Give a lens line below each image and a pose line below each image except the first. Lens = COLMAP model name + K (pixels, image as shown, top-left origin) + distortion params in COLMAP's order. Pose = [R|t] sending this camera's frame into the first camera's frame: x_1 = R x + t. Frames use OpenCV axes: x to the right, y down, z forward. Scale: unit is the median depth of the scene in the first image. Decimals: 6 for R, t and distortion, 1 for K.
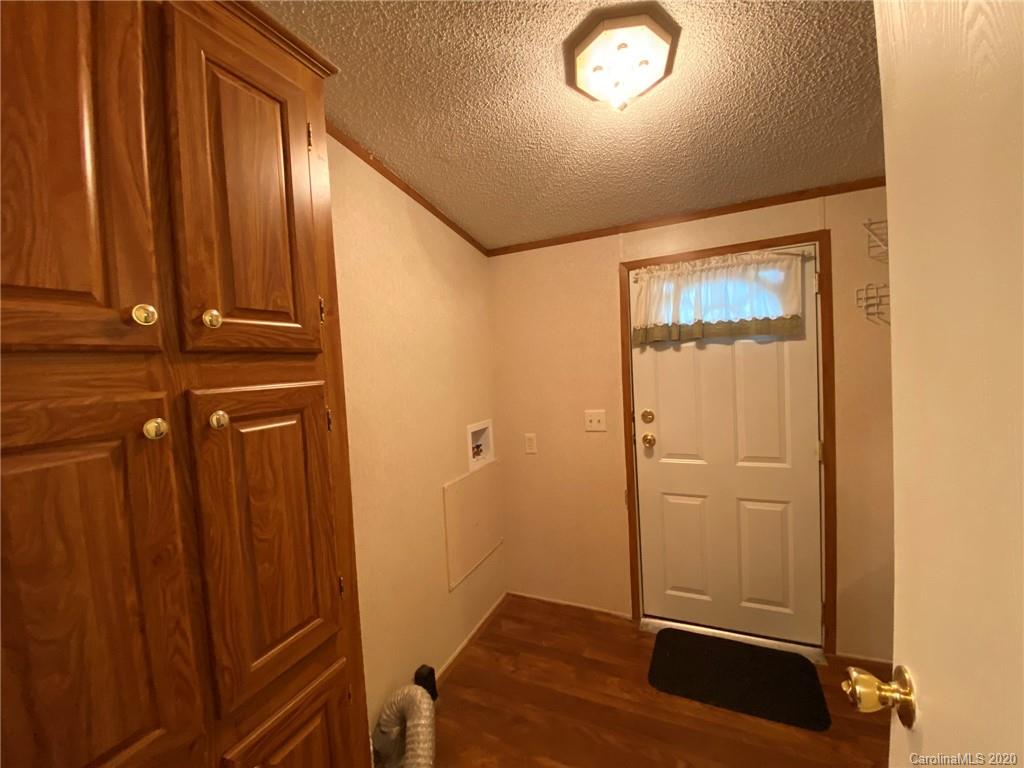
lens RADIAL K [[414.4, 0, 508.6], [0, 414.4, 384.8], [0, 0, 1]] dist [-0.002070, -0.005965]
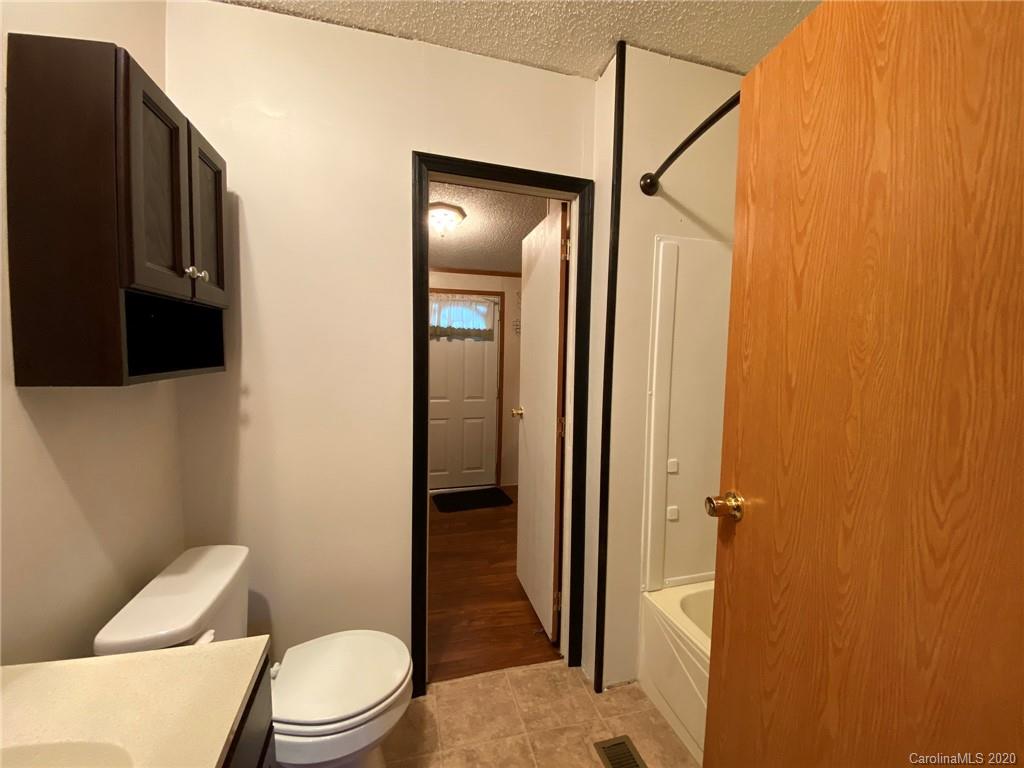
lens RADIAL K [[414.4, 0, 513.0], [0, 414.4, 383.4], [0, 0, 1]] dist [-0.002070, -0.005965]
pose [[0.753353, 0.029714, 0.656945, -0.599502], [-0.033781, 0.999408, -0.006466, 0.117859], [-0.656748, -0.017321, 0.753911, -0.676254]]
